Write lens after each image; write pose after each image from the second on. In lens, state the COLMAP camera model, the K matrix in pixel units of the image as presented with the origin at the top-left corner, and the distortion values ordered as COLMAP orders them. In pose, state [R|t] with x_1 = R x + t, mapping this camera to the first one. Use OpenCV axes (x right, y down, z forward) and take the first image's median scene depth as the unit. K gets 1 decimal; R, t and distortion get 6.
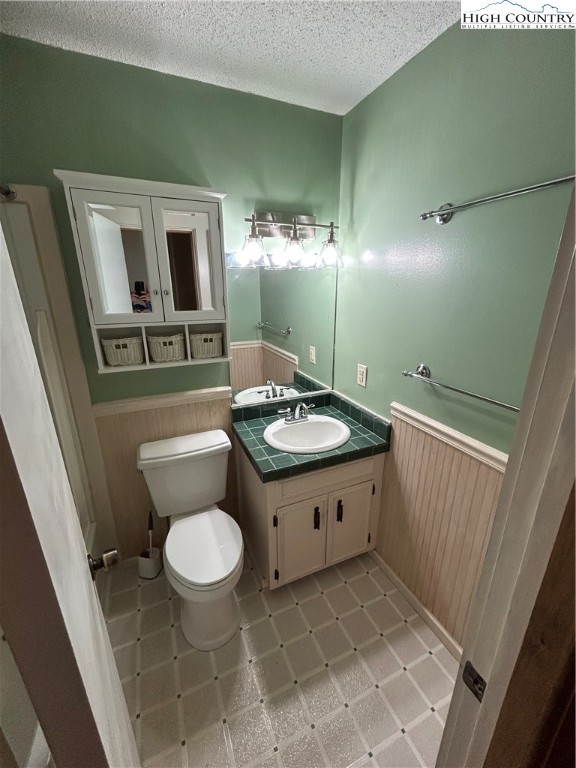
lens RADIAL K [[312.9, 0, 290.3], [0, 312.9, 385.5], [0, 0, 1]] dist [-0.004750, 0.000545]
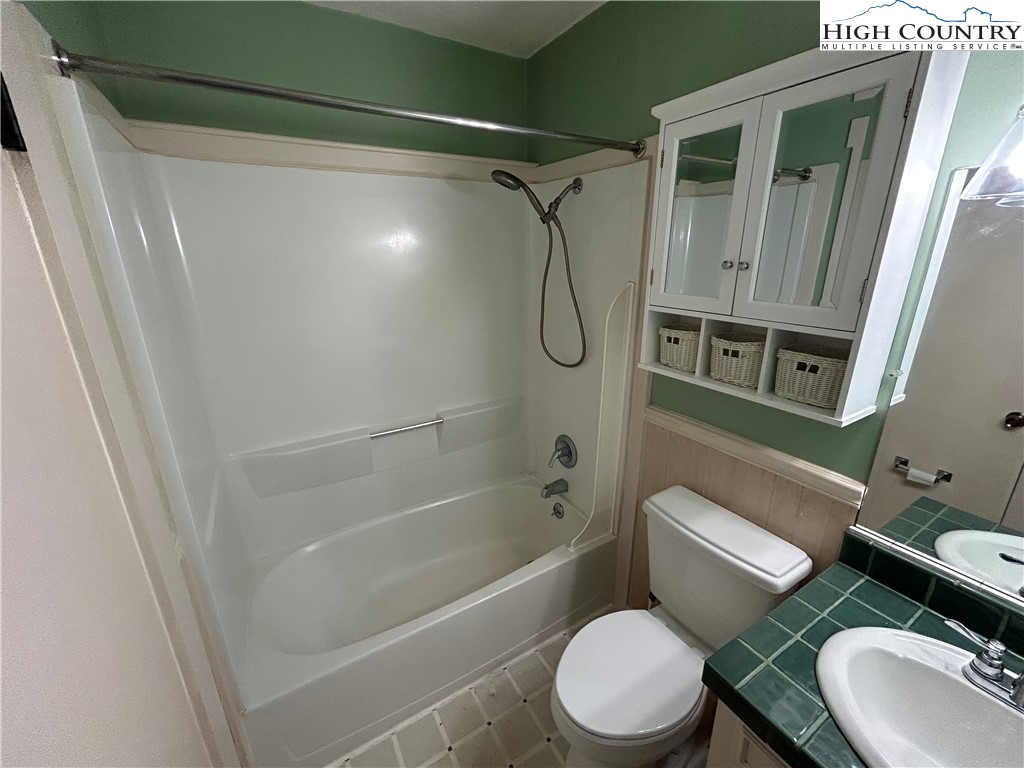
lens RADIAL K [[417.3, 0, 512.5], [0, 417.3, 382.6], [0, 0, 1]] dist [-0.004750, 0.000545]
pose [[0.117608, 0.294809, -0.948291, 0.282622], [-0.291474, 0.923107, 0.250831, -0.145419], [0.949321, 0.246903, 0.194494, 0.433618]]
